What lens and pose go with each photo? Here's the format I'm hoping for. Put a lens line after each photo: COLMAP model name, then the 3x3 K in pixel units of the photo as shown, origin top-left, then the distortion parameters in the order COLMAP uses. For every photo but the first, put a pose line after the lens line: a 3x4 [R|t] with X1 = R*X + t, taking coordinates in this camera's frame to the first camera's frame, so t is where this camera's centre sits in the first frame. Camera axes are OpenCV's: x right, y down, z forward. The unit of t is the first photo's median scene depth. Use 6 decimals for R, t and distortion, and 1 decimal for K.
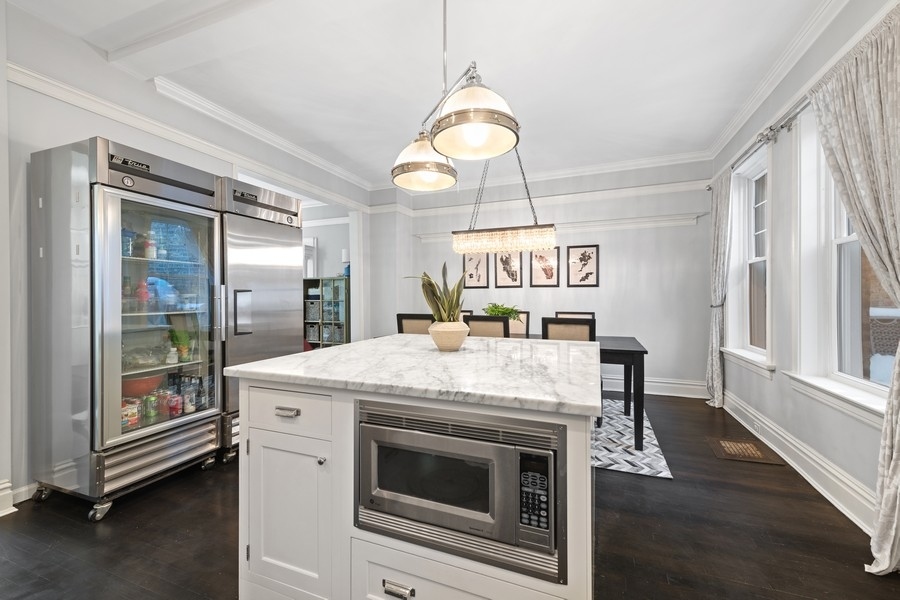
lens RADIAL K [[376.6, 0, 447.9], [0, 376.6, 298.6], [0, 0, 1]] dist [-0.000104, -0.000019]
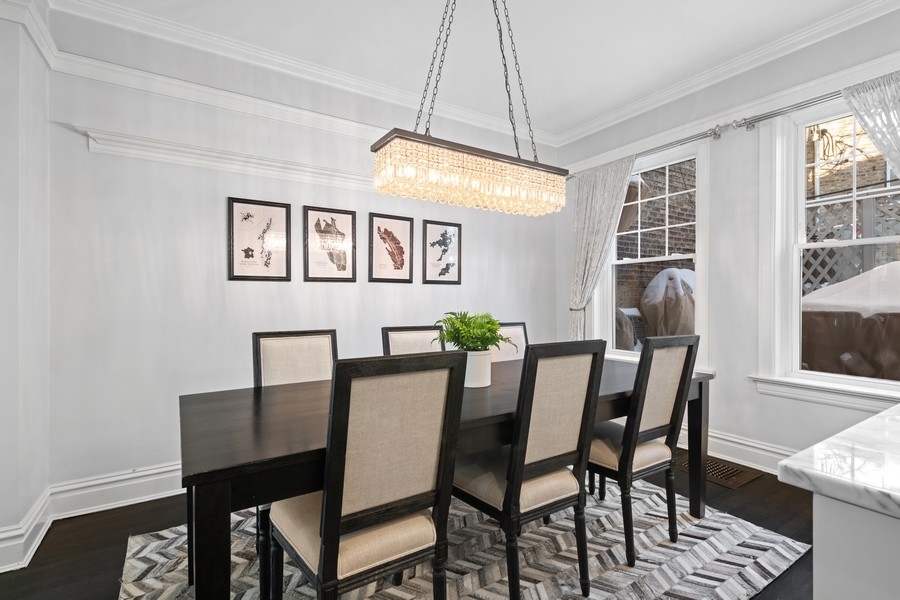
lens RADIAL K [[416.0, 0, 453.7], [0, 416.0, 302.0], [0, 0, 1]] dist [0.000763, -0.000332]
pose [[0.573403, -0.002967, 0.819268, -0.234173], [0.002971, 0.999994, 0.001541, -0.000415], [-0.819268, 0.001551, 0.573408, 0.559883]]
